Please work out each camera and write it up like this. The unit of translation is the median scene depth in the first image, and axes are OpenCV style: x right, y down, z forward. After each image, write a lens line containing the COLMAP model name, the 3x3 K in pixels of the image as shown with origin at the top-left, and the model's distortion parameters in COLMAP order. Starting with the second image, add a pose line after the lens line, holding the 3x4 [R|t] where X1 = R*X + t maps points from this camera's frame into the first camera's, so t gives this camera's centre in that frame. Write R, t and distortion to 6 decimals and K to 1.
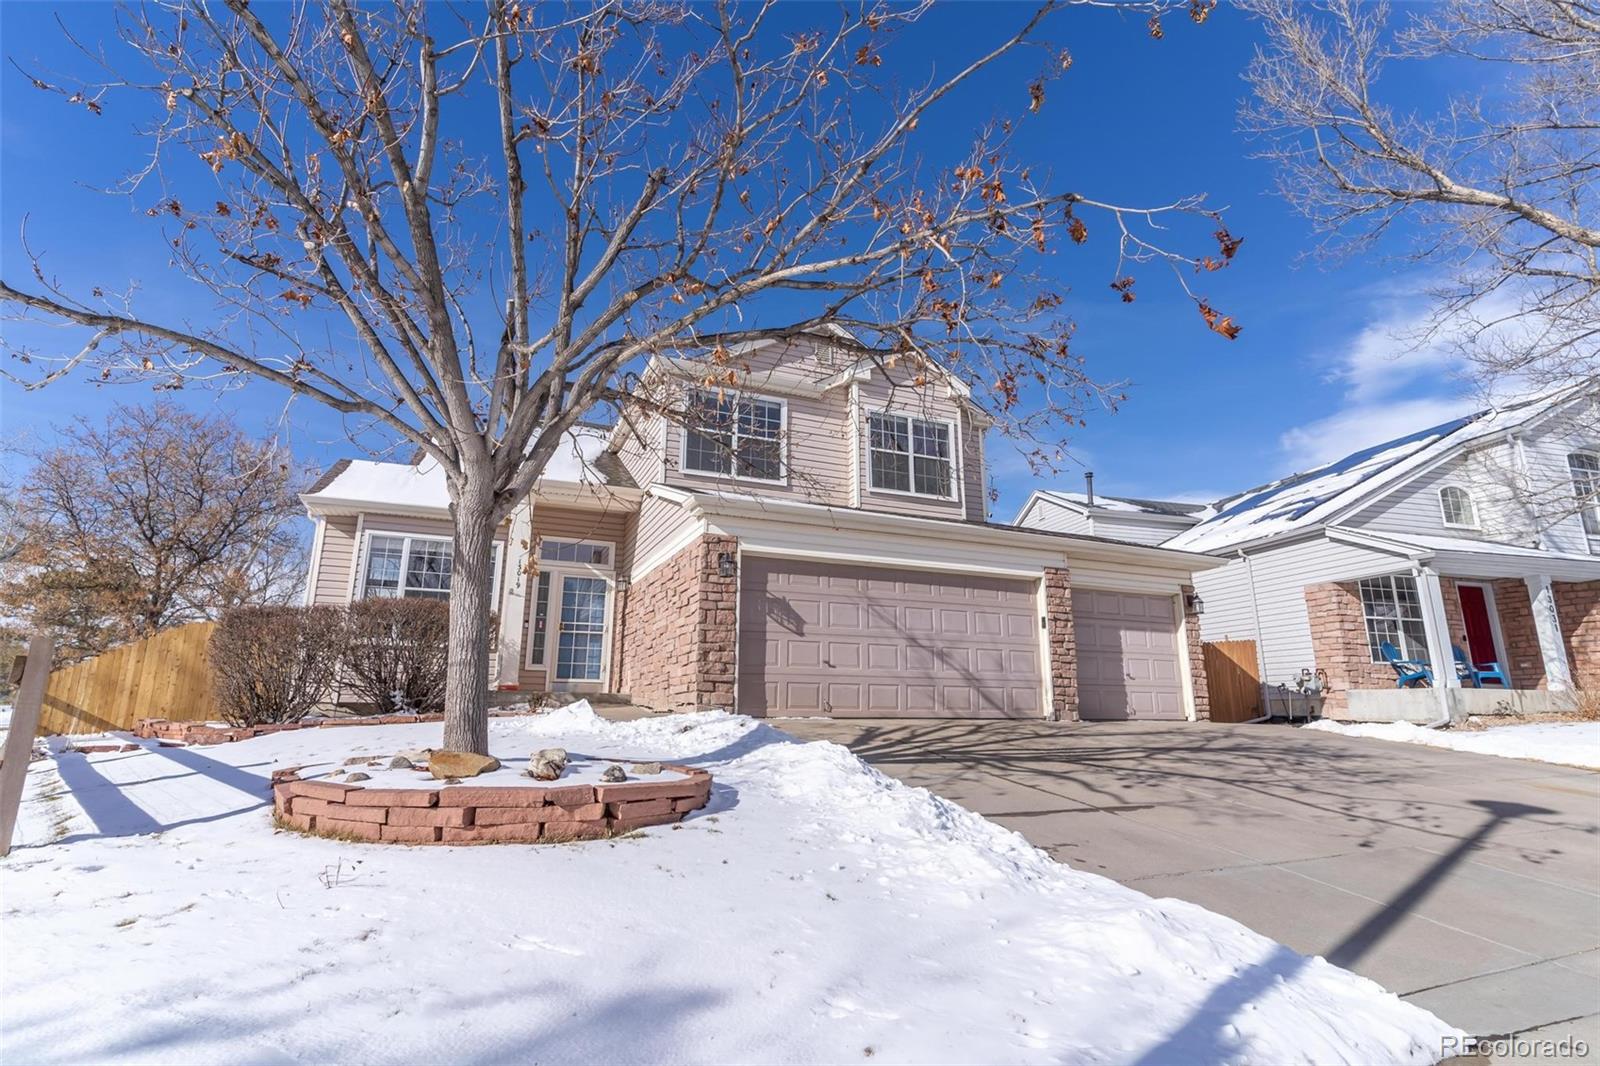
lens RADIAL K [[769.8, 0, 797.3], [0, 769.8, 526.2], [0, 0, 1]] dist [0.001798, 0.000985]
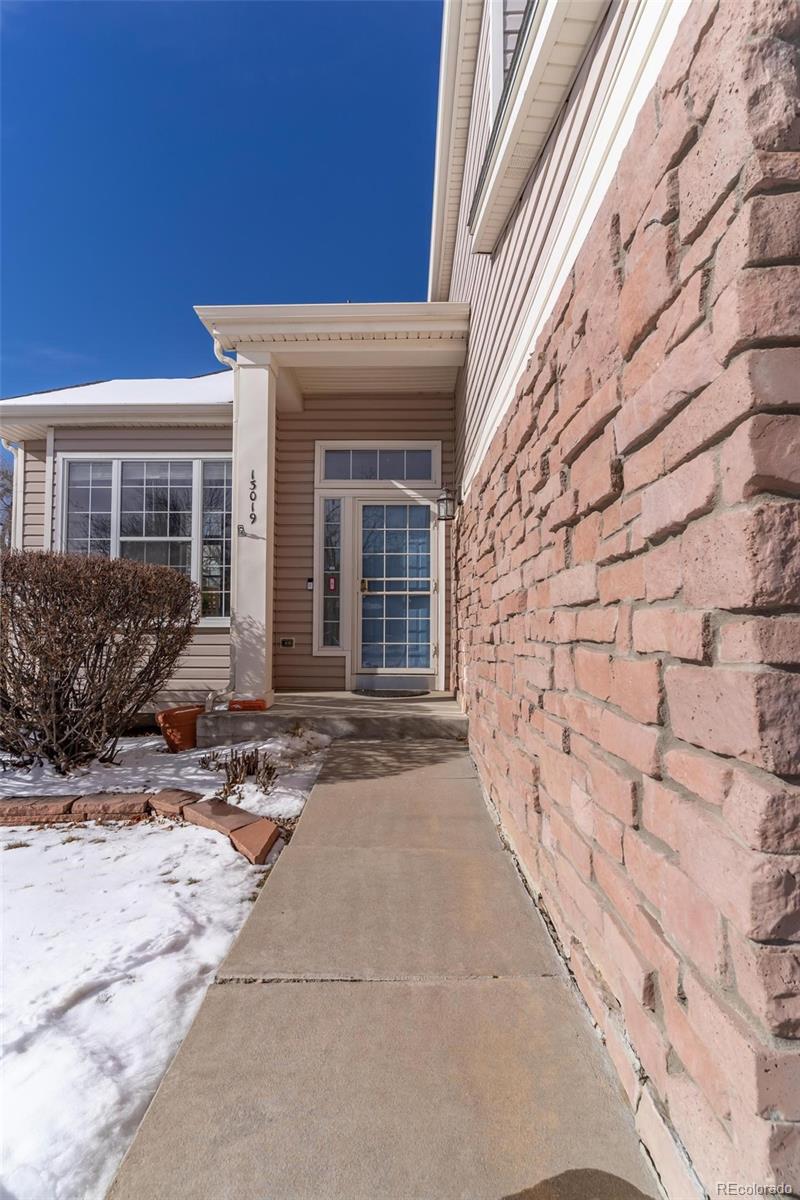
lens RADIAL K [[577.3, 0, 399.2], [0, 577.3, 601.7], [0, 0, 1]] dist [0.001798, 0.000985]
pose [[0.915498, -0.024988, -0.401546, -0.103057], [0.100266, 0.980749, 0.167568, 0.074981], [0.389629, -0.193670, 0.900379, 0.649533]]
